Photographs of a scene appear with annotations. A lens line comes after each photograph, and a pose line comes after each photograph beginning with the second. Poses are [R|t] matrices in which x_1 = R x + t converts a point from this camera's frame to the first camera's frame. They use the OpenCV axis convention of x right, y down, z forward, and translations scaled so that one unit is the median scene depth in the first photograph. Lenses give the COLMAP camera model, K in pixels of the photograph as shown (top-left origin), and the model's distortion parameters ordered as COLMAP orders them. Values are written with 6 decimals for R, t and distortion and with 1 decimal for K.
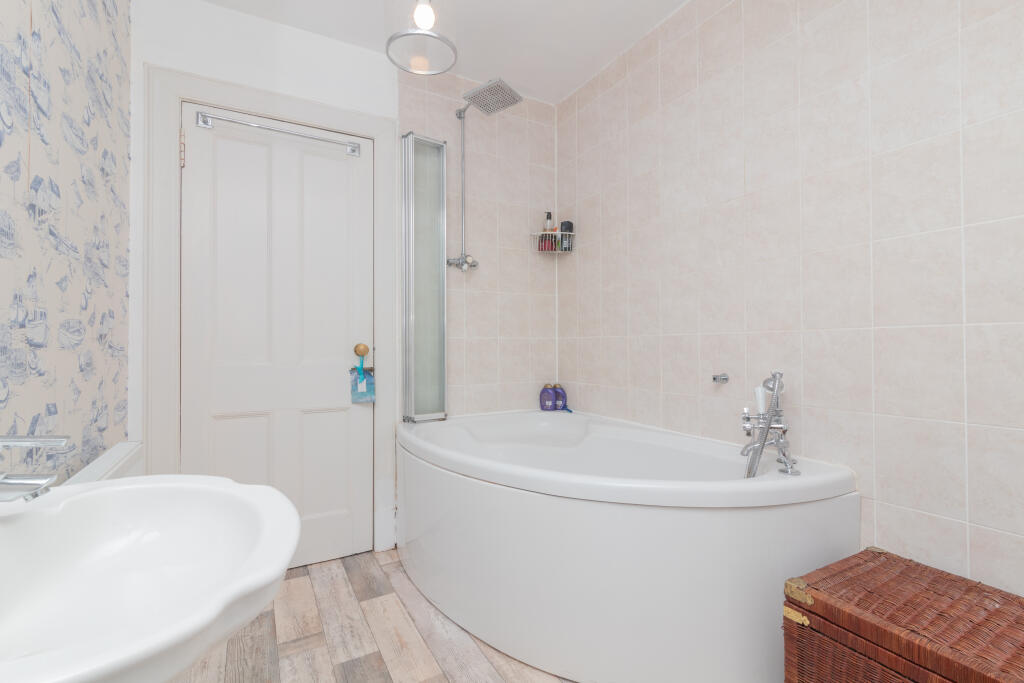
lens RADIAL K [[463.2, 0, 514.4], [0, 463.2, 339.8], [0, 0, 1]] dist [0.002322, 0.000066]
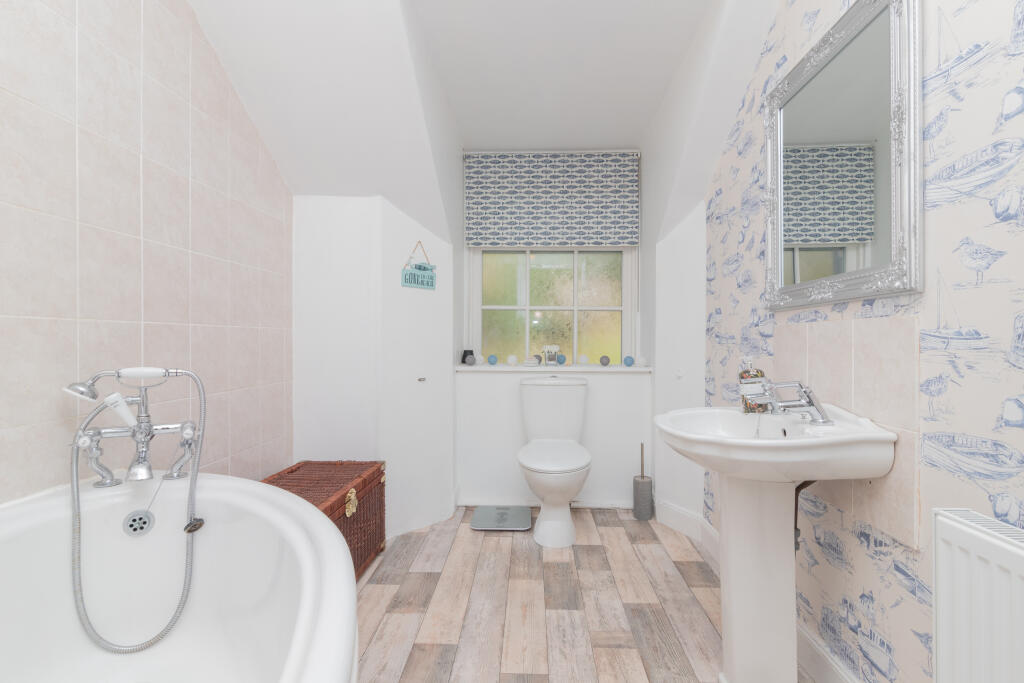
lens RADIAL K [[463.2, 0, 514.6], [0, 463.2, 342.2], [0, 0, 1]] dist [0.002322, 0.000066]
pose [[-0.850529, -0.001270, 0.525926, -0.811837], [-0.005529, 0.999963, -0.006528, 0.034266], [-0.525899, -0.008460, -0.850505, 1.985775]]
